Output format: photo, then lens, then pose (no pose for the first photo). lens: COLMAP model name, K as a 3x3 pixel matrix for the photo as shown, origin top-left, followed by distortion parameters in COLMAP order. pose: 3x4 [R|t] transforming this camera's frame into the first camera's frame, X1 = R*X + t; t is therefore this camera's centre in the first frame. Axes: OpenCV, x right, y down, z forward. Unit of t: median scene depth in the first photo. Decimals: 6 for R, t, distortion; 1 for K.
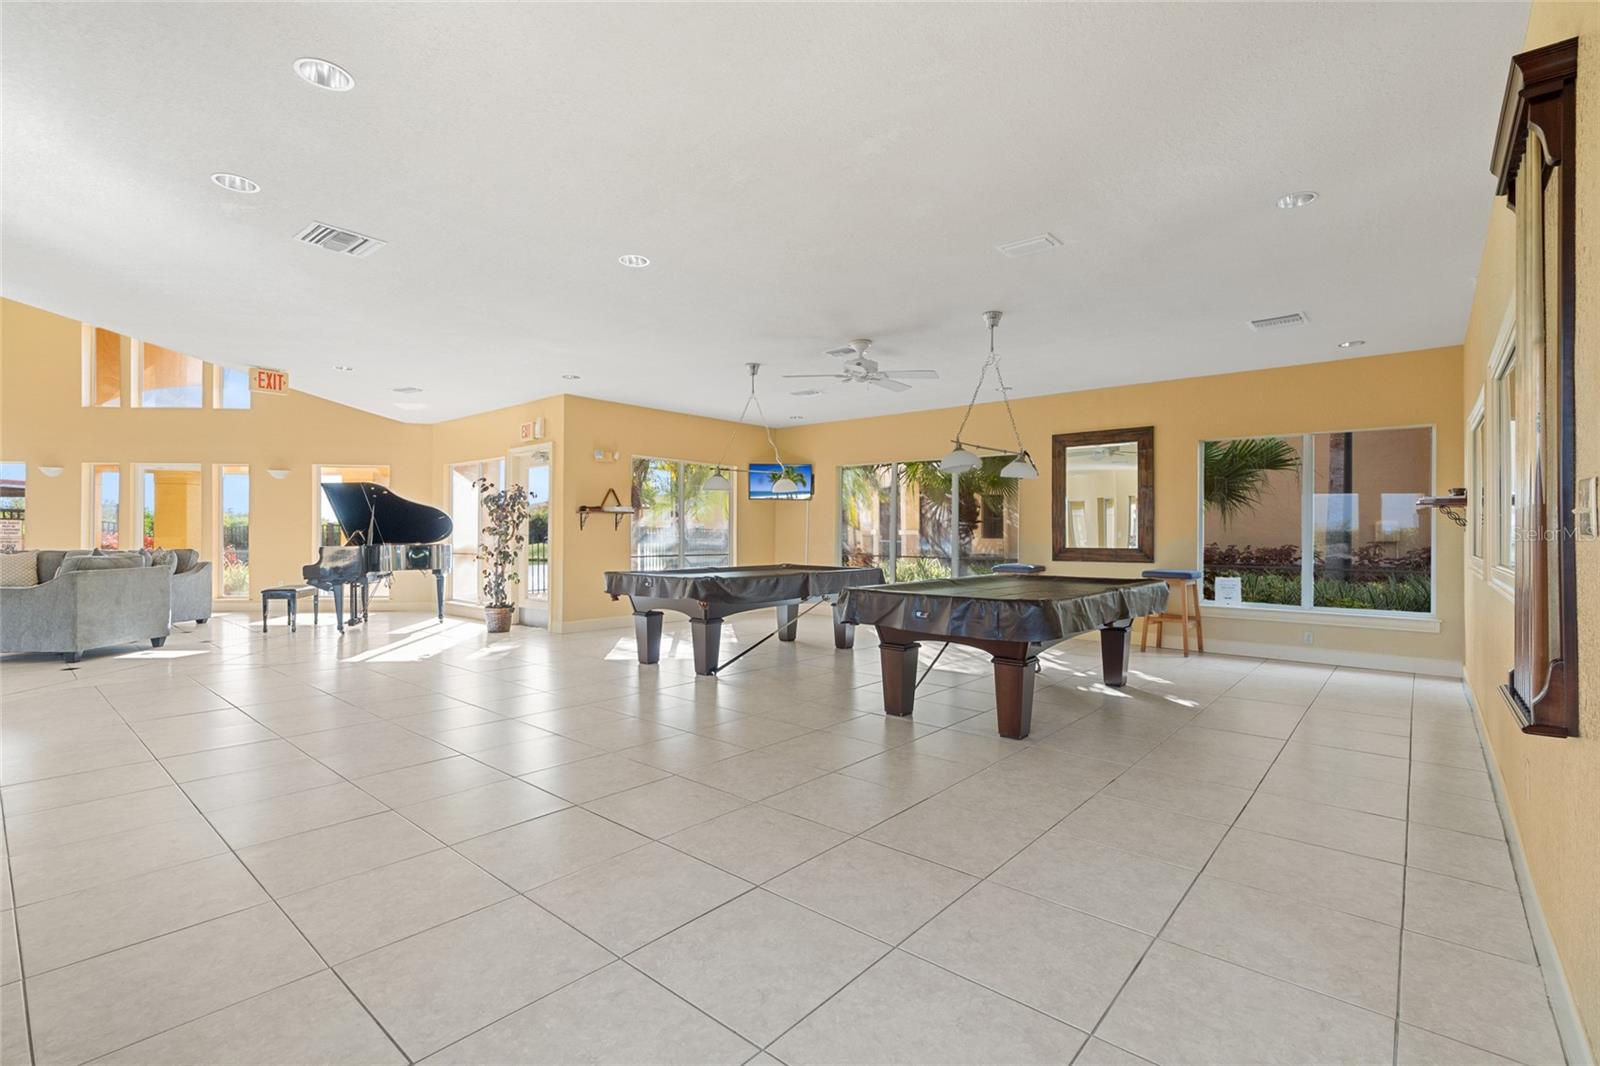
lens RADIAL K [[728.9, 0, 790.2], [0, 728.9, 533.0], [0, 0, 1]] dist [0.003155, 0.001695]
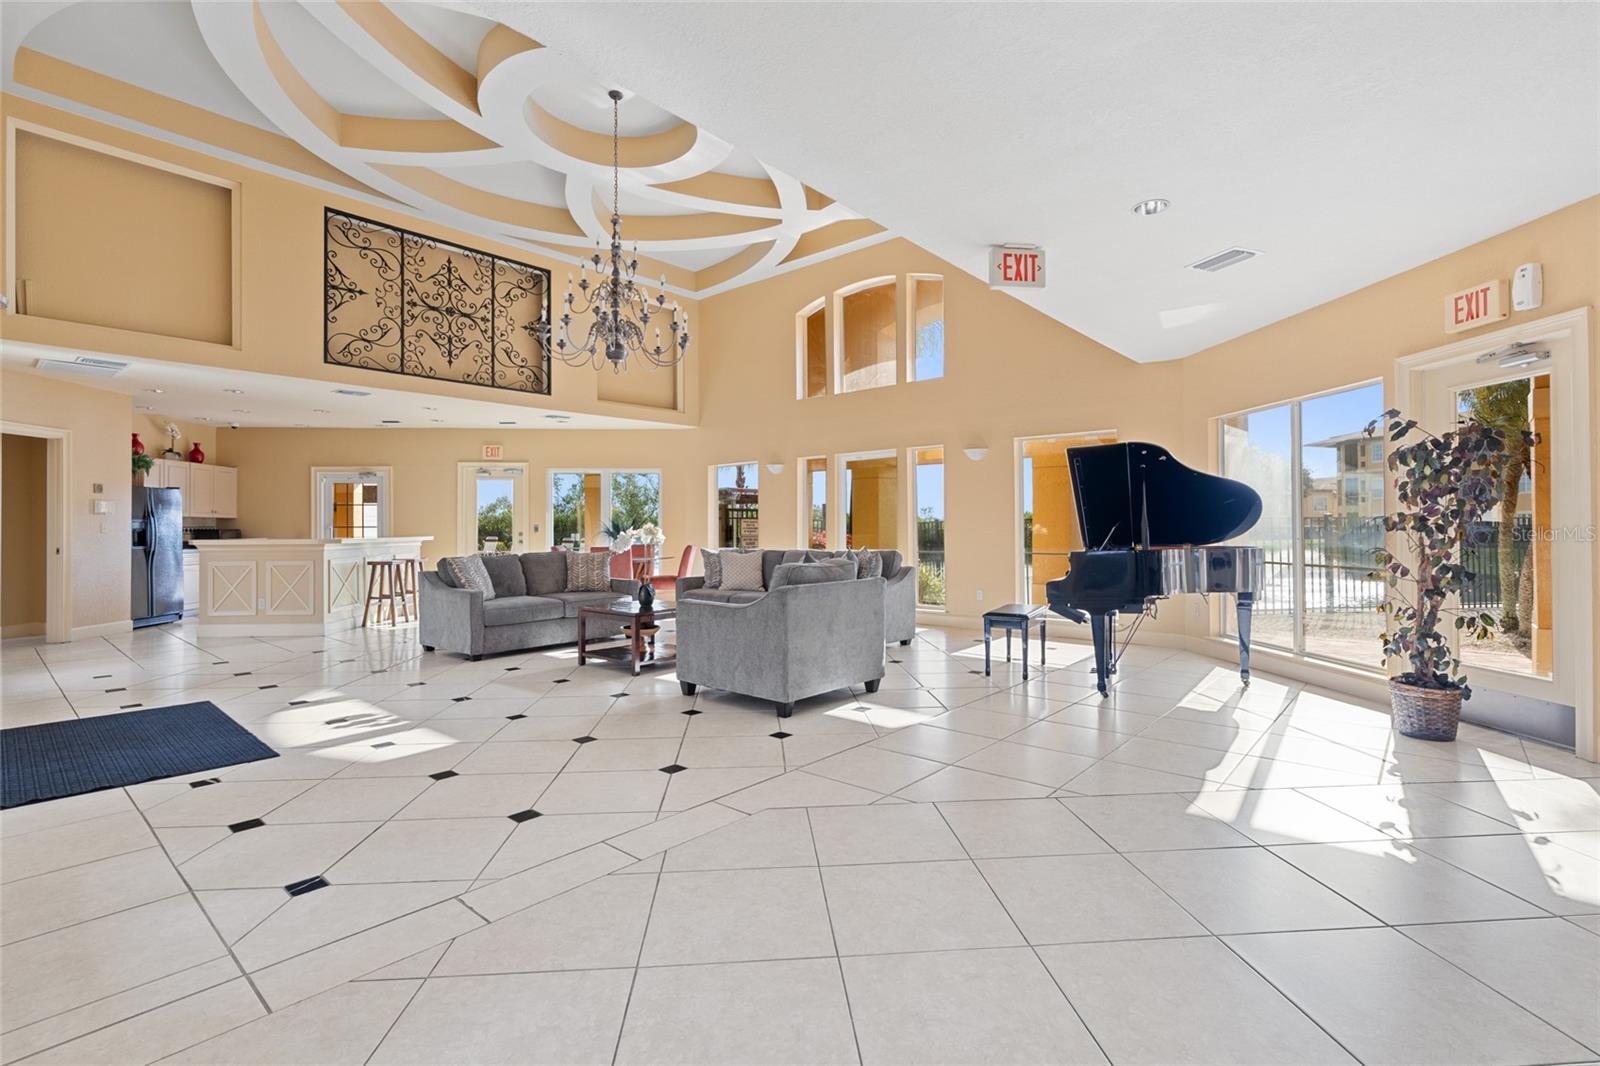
lens RADIAL K [[728.9, 0, 799.0], [0, 728.9, 529.9], [0, 0, 1]] dist [0.003155, 0.001695]
pose [[0.715244, -0.007615, -0.698834, -0.362125], [0.008707, 0.999960, -0.001985, 0.000559], [0.698821, -0.004664, 0.715281, 0.385150]]
